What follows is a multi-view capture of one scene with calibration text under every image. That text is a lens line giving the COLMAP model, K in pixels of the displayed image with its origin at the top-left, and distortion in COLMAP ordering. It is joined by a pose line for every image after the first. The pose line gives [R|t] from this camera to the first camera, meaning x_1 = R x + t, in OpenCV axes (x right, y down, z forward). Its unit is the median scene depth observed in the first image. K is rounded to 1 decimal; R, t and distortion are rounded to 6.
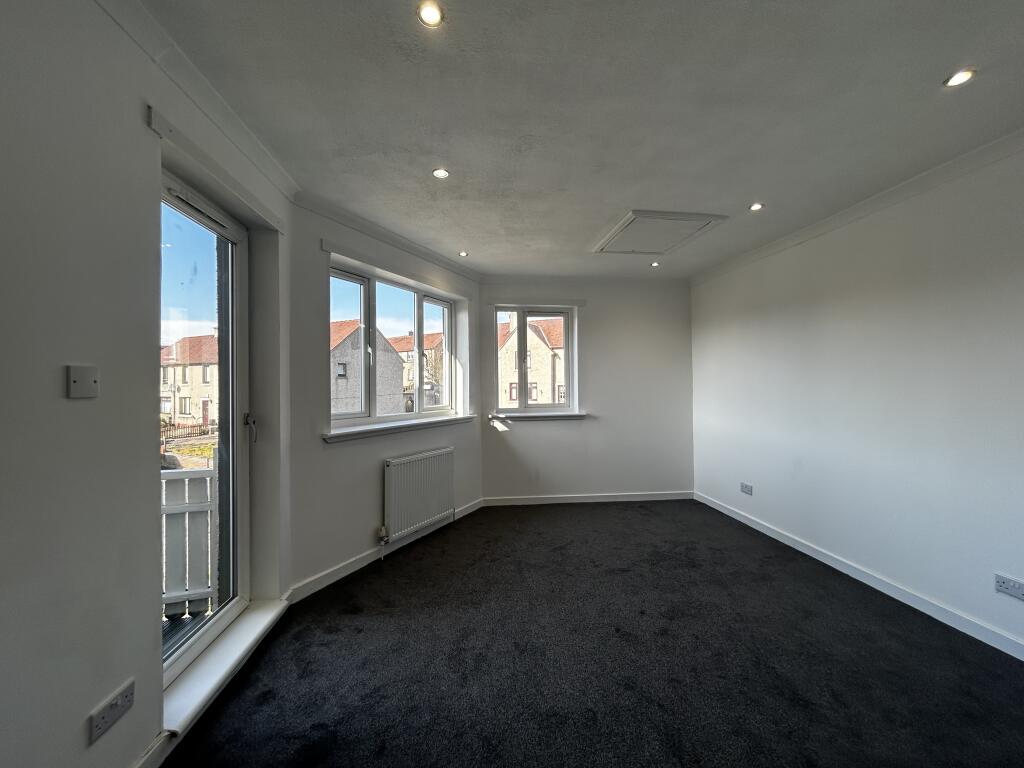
lens RADIAL K [[409.4, 0, 515.0], [0, 409.4, 386.1], [0, 0, 1]] dist [-0.000506, 0.000189]
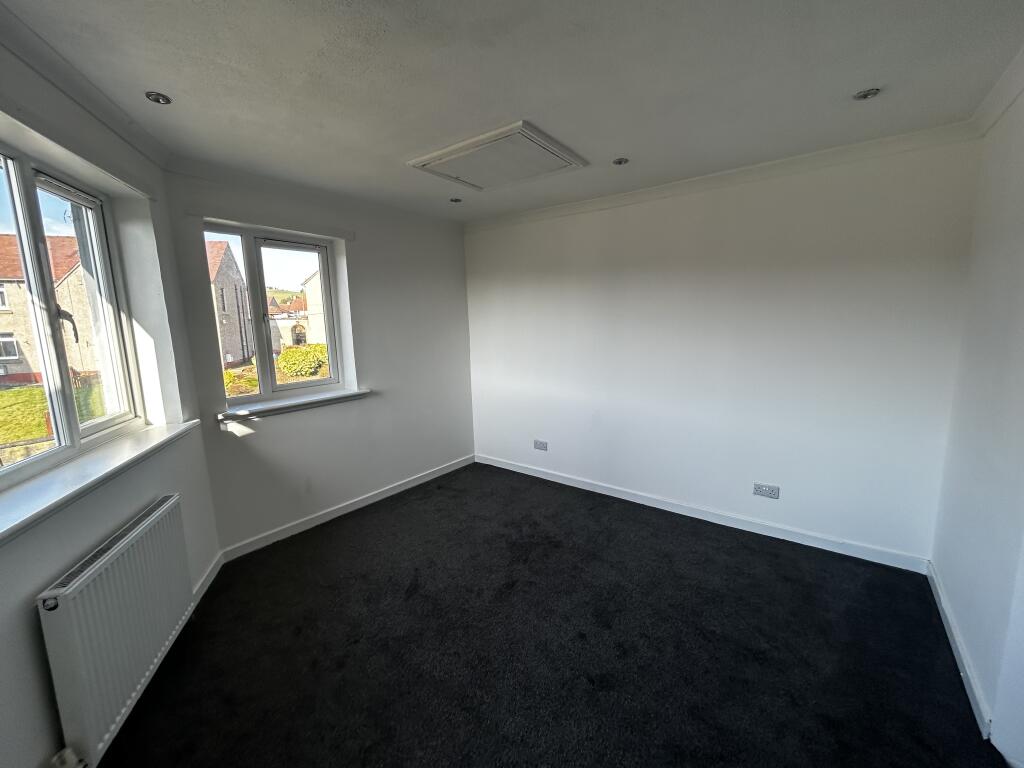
lens RADIAL K [[413.5, 0, 512.0], [0, 413.5, 384.0], [0, 0, 1]] dist [0.001035, 0.000231]
pose [[0.700730, -0.119186, 0.703401, -0.179542], [0.020039, 0.988846, 0.147590, -0.051606], [-0.713145, -0.089326, 0.695302, 0.294385]]
